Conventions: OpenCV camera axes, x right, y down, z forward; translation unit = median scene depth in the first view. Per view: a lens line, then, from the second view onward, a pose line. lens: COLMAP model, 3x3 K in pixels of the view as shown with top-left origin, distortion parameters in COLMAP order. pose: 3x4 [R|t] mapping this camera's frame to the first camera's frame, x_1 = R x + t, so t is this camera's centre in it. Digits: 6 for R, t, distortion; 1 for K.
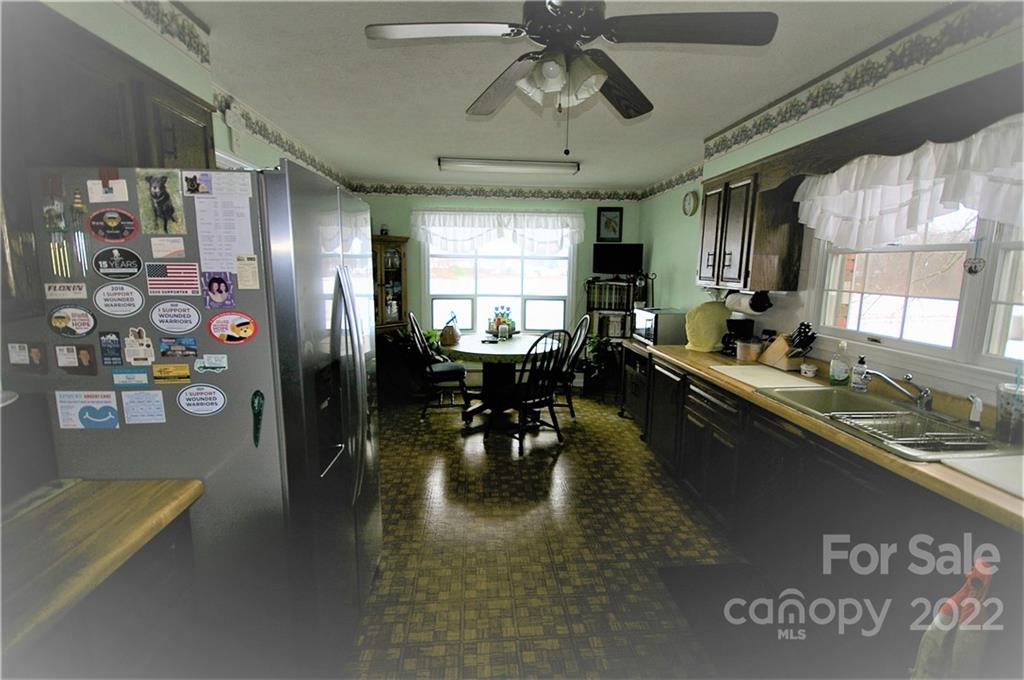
lens RADIAL K [[450.5, 0, 507.1], [0, 450.5, 333.3], [0, 0, 1]] dist [0.000637, -0.000529]
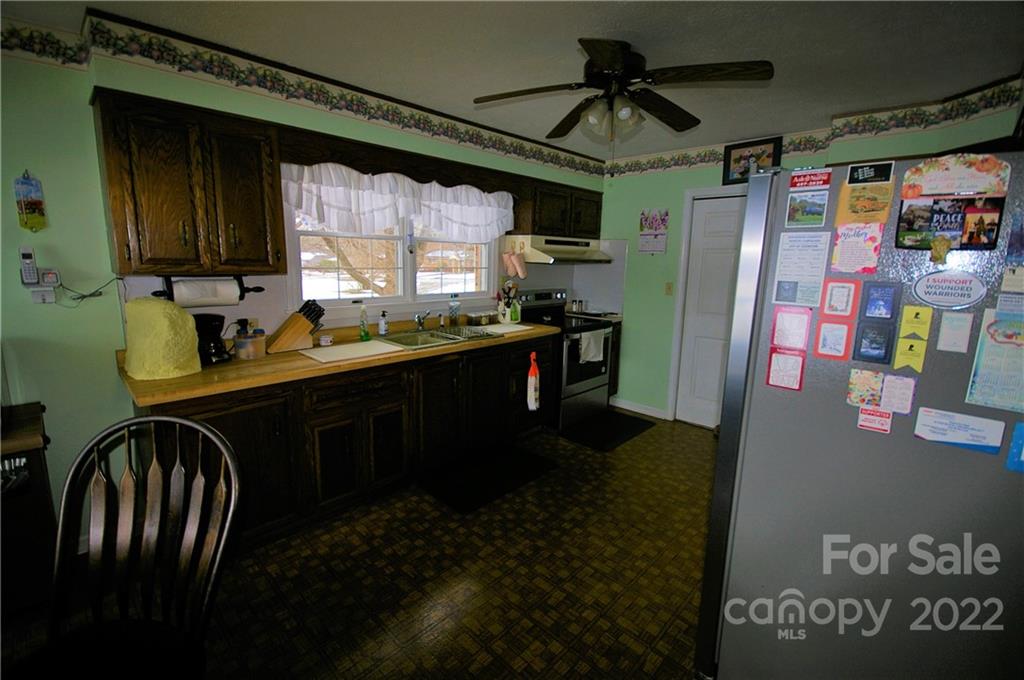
lens RADIAL K [[450.5, 0, 507.1], [0, 450.5, 333.3], [0, 0, 1]] dist [0.000637, -0.000529]
pose [[-0.663763, -0.150891, 0.732564, -0.563965], [0.078422, 0.960000, 0.268795, -0.255165], [-0.743820, 0.235865, -0.625379, 1.651487]]
